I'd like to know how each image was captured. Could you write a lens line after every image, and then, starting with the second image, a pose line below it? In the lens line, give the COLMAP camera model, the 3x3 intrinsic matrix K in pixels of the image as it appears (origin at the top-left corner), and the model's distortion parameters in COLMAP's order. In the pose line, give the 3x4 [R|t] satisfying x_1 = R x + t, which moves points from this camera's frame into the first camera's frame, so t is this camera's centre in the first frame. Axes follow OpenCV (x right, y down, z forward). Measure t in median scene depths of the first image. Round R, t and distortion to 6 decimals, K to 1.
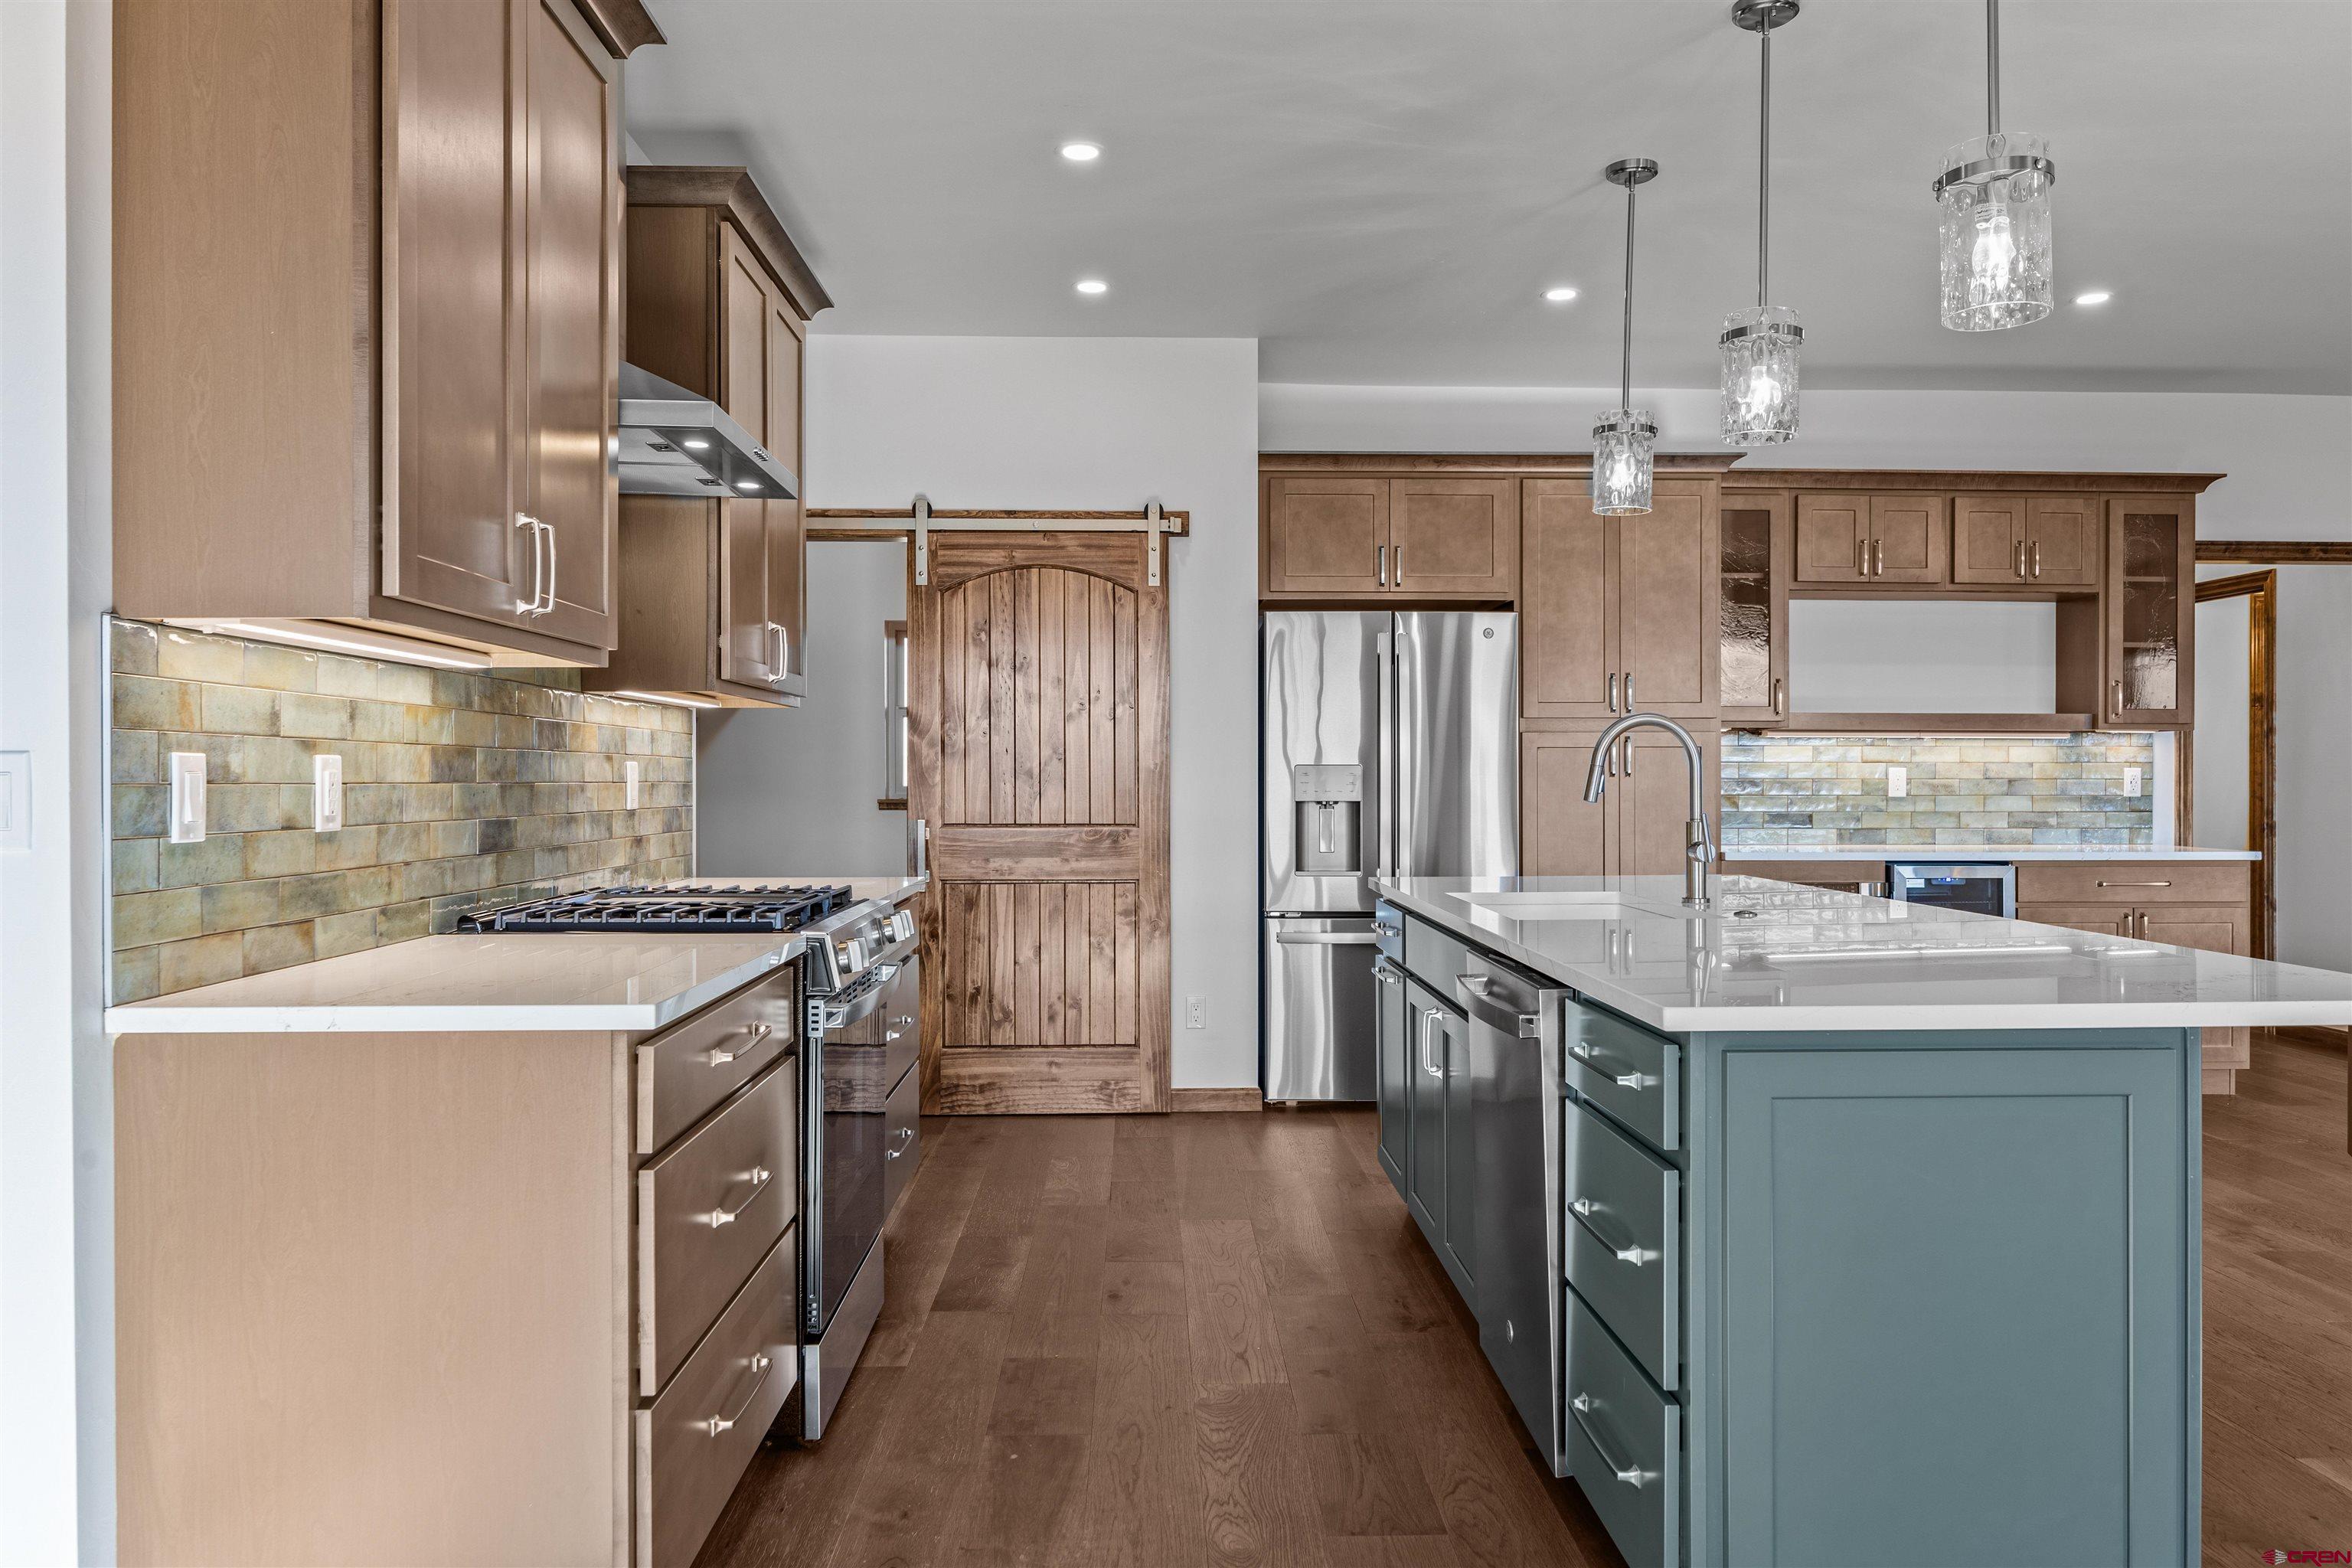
lens RADIAL K [[1647.0, 0, 1185.5], [0, 1647.0, 777.0], [0, 0, 1]] dist [-0.007901, -0.002293]
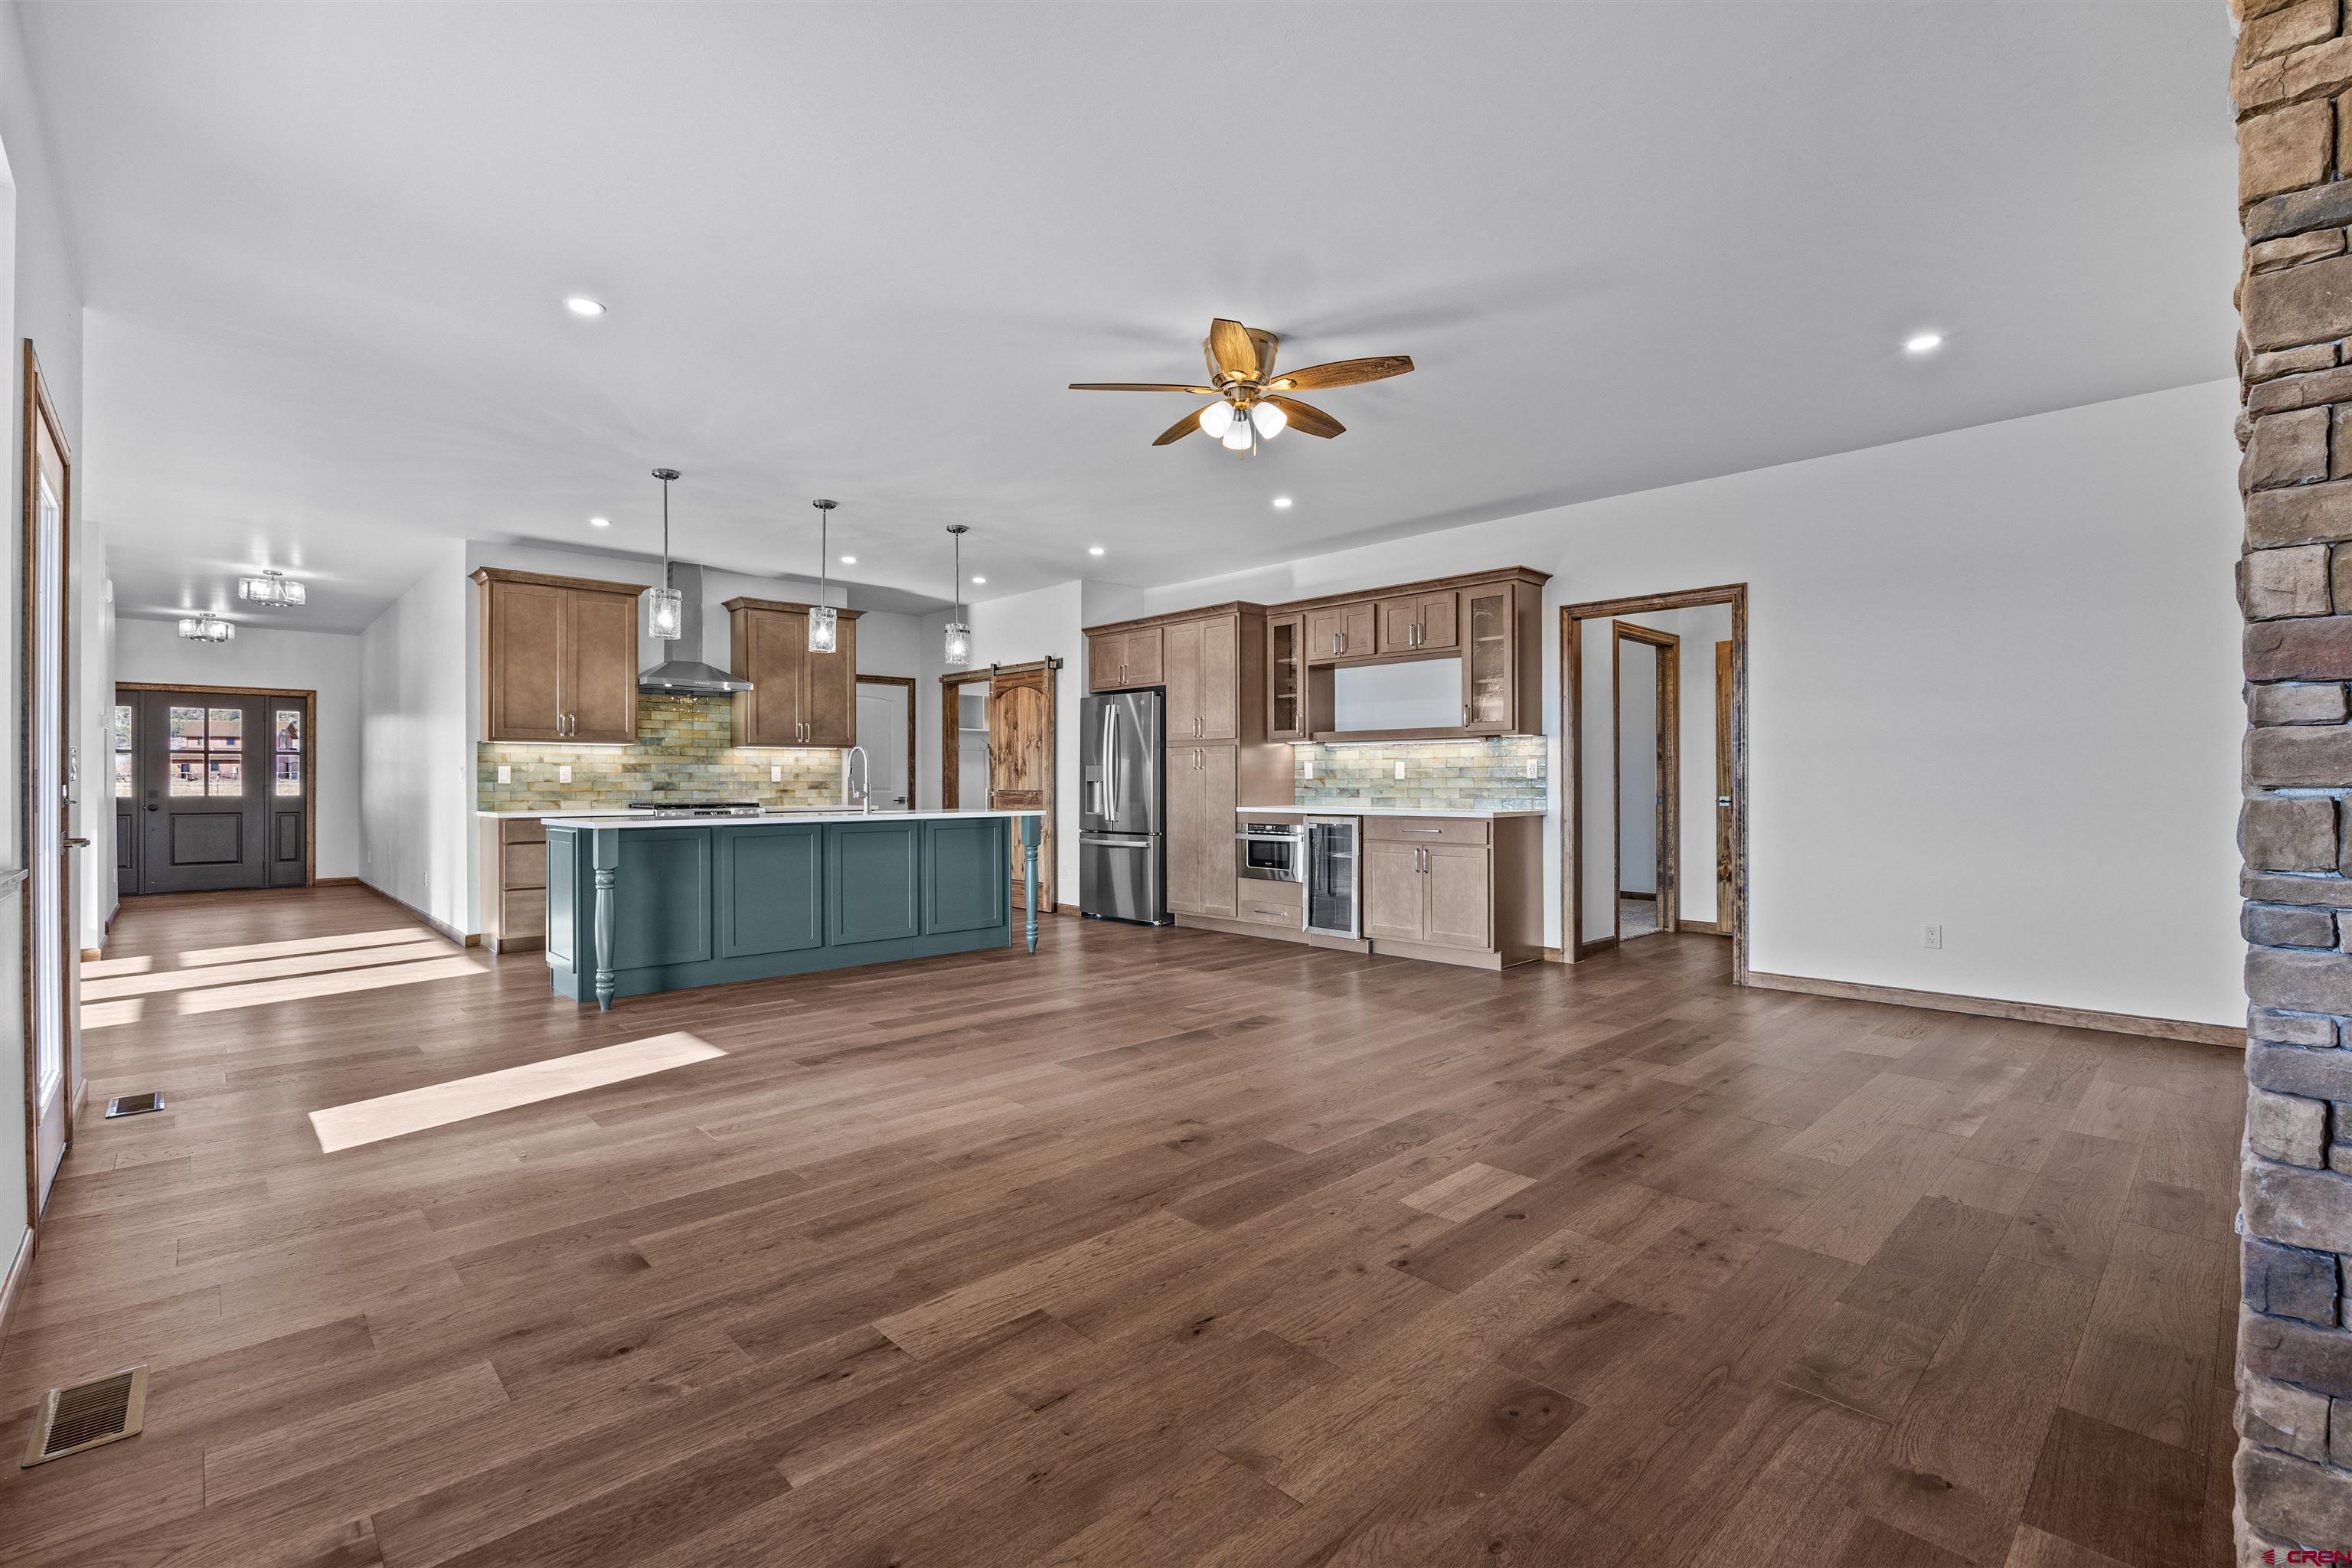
lens RADIAL K [[1045.6, 0, 1193.4], [0, 1045.6, 778.6], [0, 0, 1]] dist [-0.012361, -0.000027]
pose [[0.675822, -0.004575, -0.737050, 1.229135], [0.003653, 0.999989, -0.002857, 0.015784], [0.737056, -0.000761, 0.675832, 0.132427]]
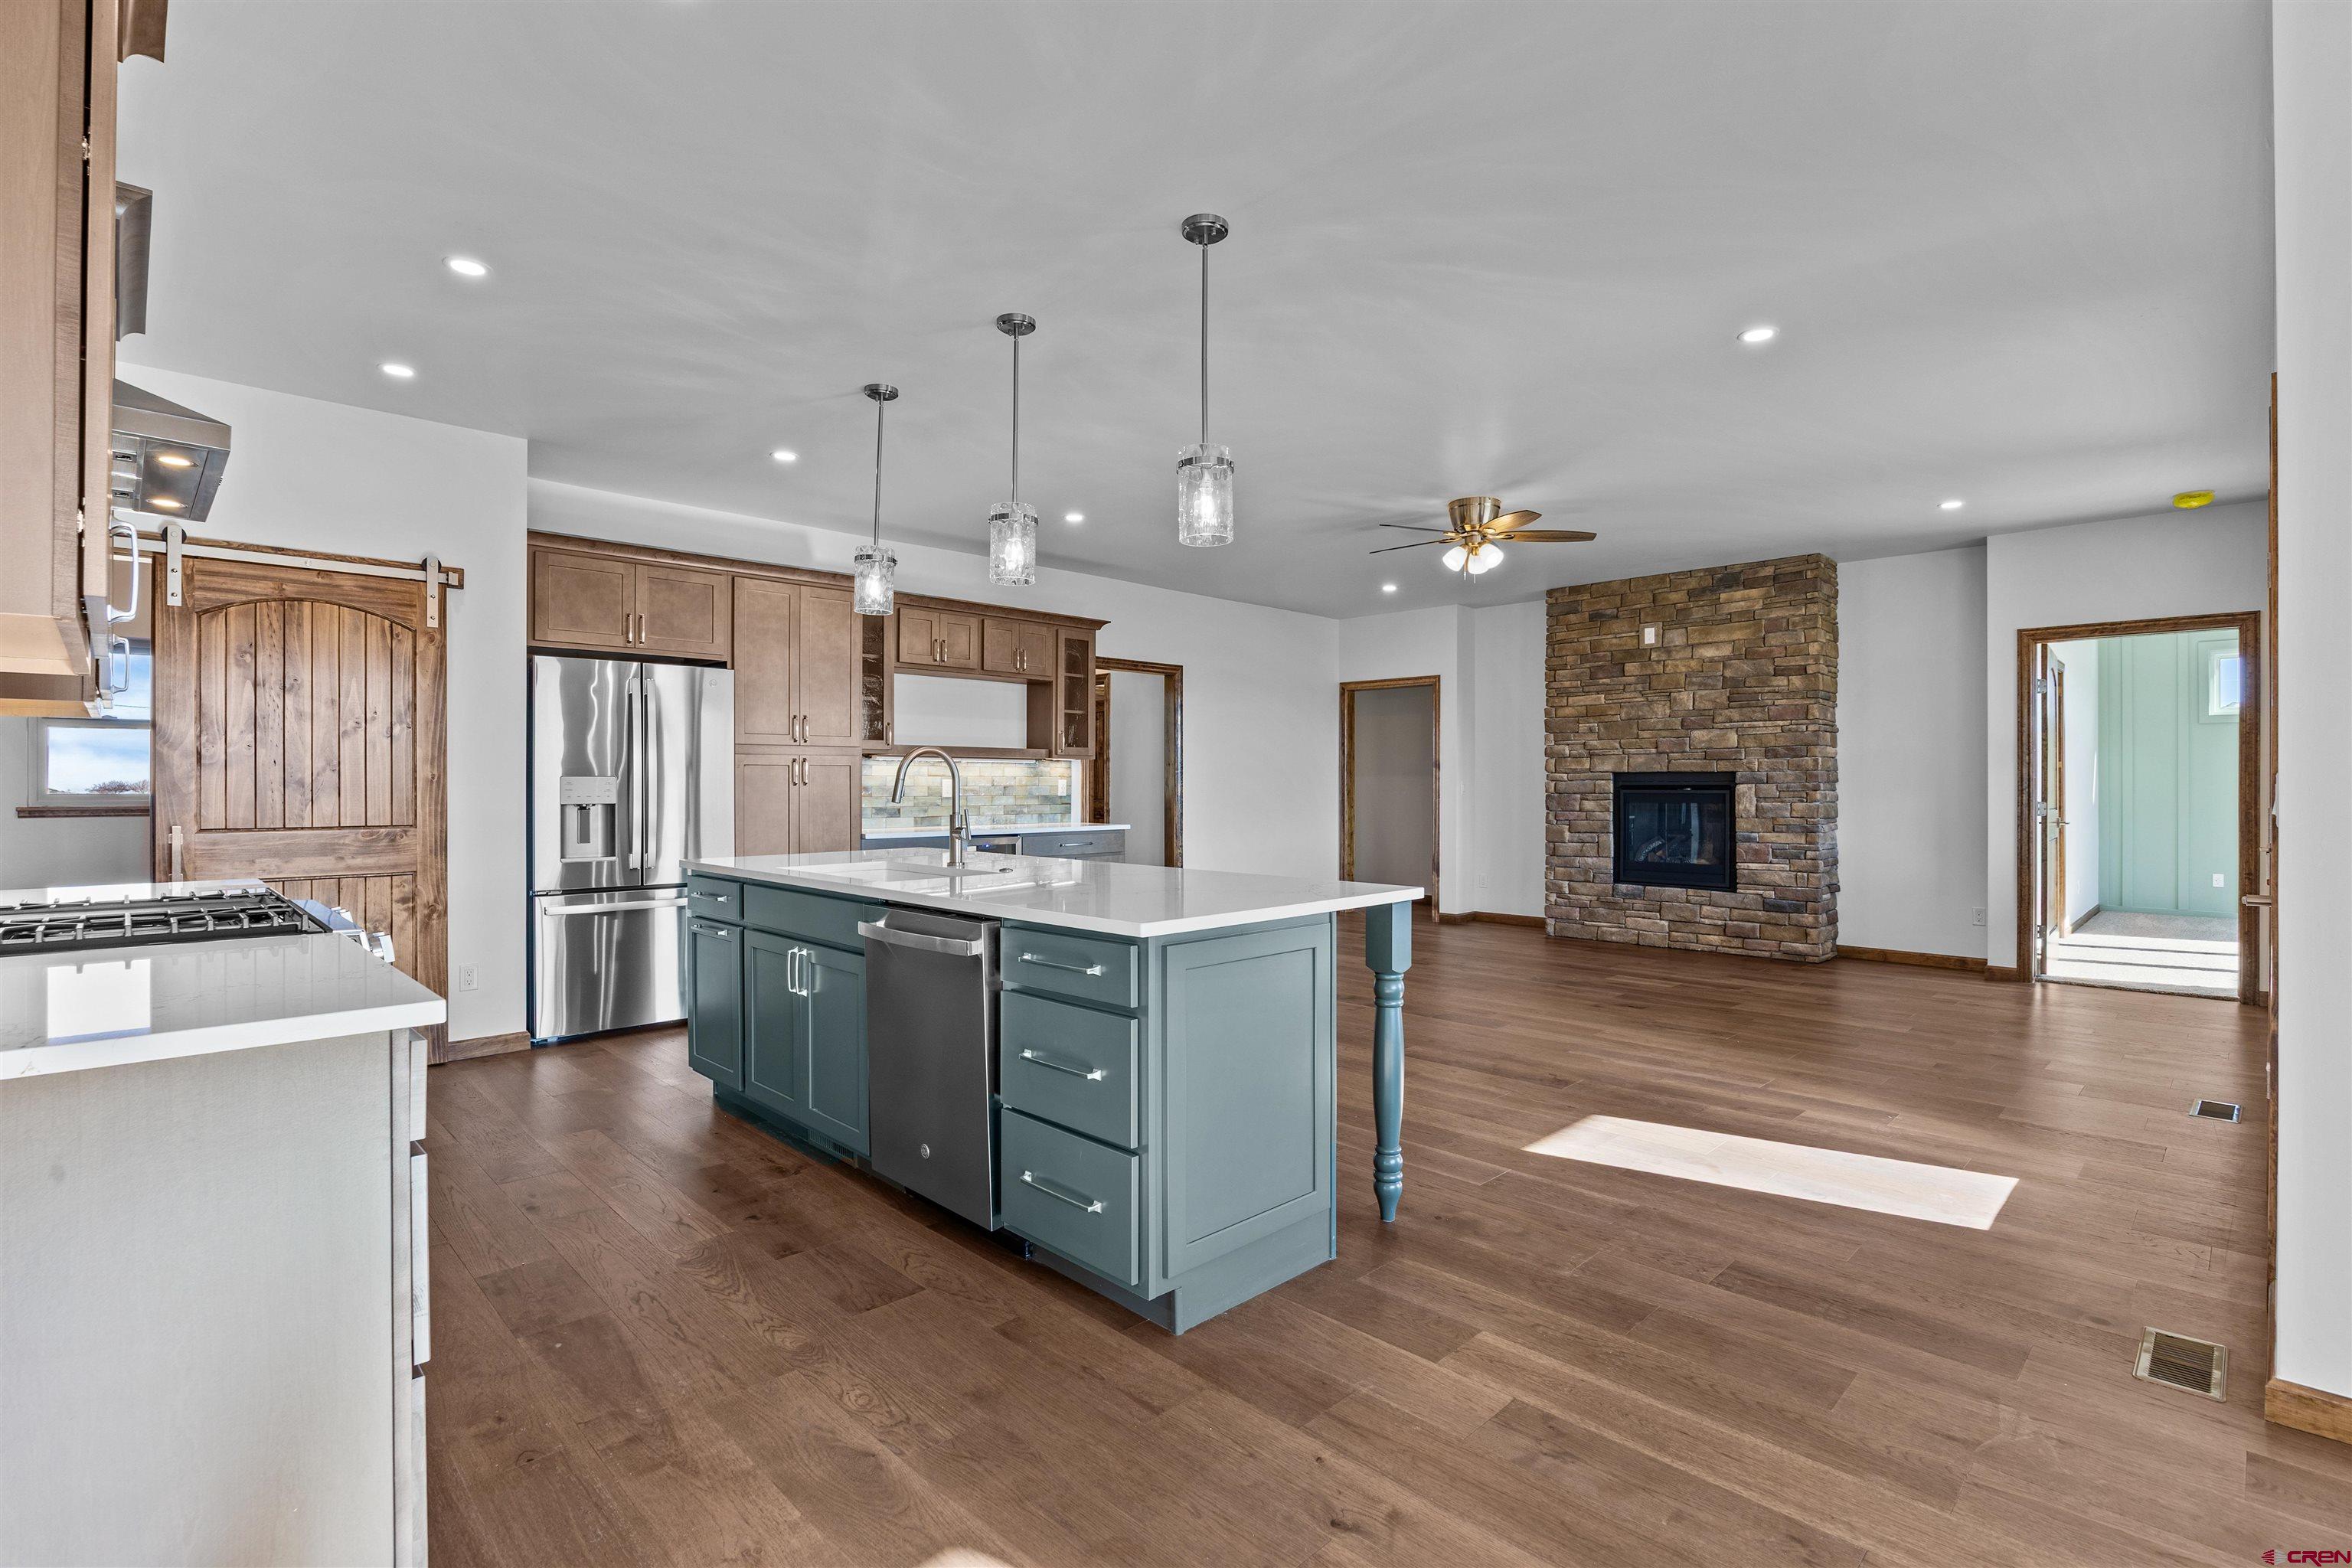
lens RADIAL K [[1084.7, 0, 1187.0], [0, 1084.7, 782.8], [0, 0, 1]] dist [-0.018433, 0.000238]
pose [[0.730317, 0.000511, 0.683108, -0.151014], [-0.000467, 1.000000, -0.000249, -0.002270], [-0.683108, -0.000137, 0.730317, 0.048963]]
